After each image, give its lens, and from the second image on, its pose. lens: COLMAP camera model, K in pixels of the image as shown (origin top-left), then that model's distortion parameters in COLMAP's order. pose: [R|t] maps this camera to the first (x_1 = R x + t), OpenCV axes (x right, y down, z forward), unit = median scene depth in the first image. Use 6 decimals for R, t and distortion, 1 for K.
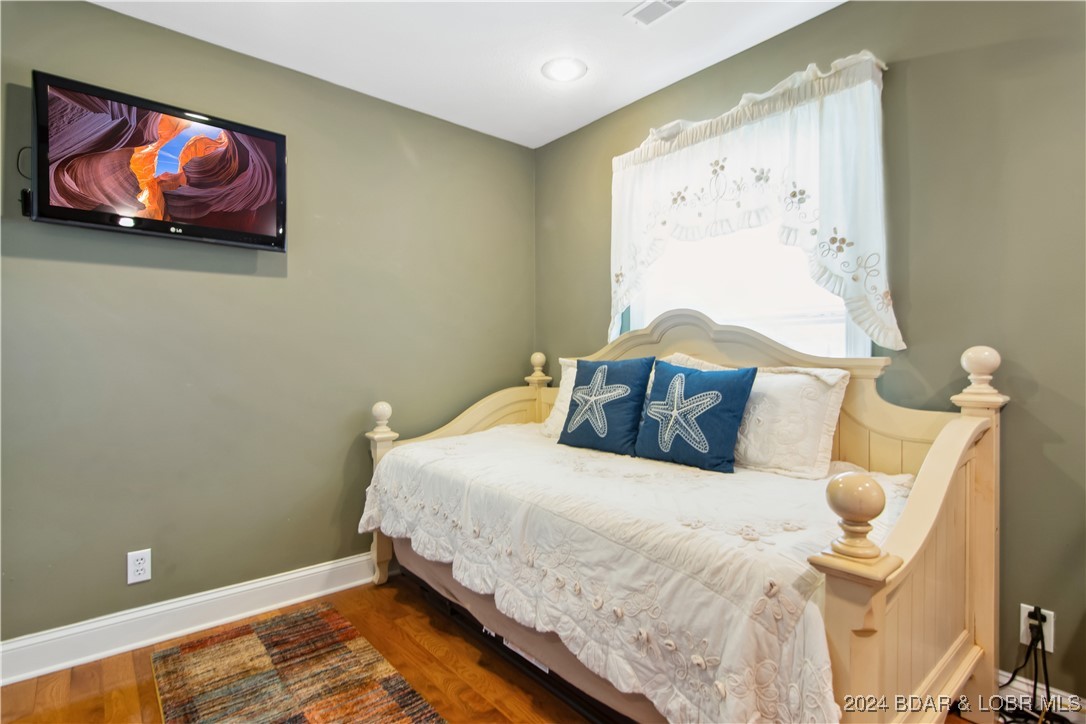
lens RADIAL K [[527.0, 0, 539.7], [0, 527.0, 358.7], [0, 0, 1]] dist [0.004027, -0.015230]
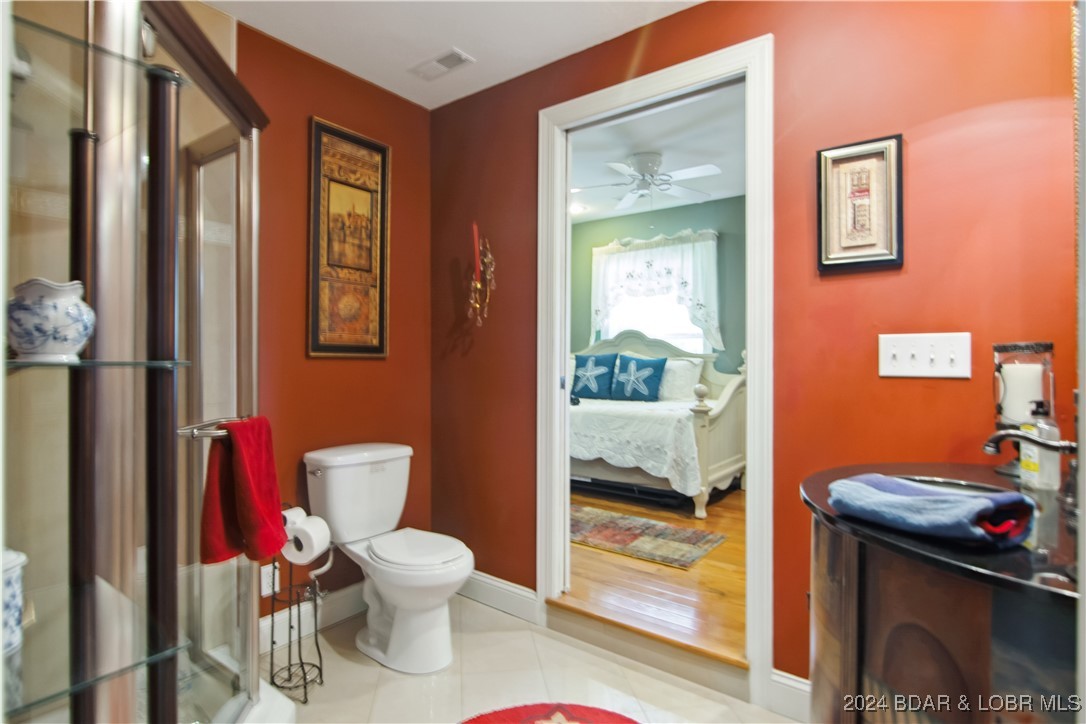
lens RADIAL K [[550.7, 0, 543.0], [0, 550.7, 362.0], [0, 0, 1]] dist [-0.001861, -0.000102]
pose [[0.974876, -0.000894, 0.222747, -0.640668], [-0.001635, 0.999936, 0.011168, 0.009471], [-0.222743, -0.011252, 0.974812, -1.200435]]
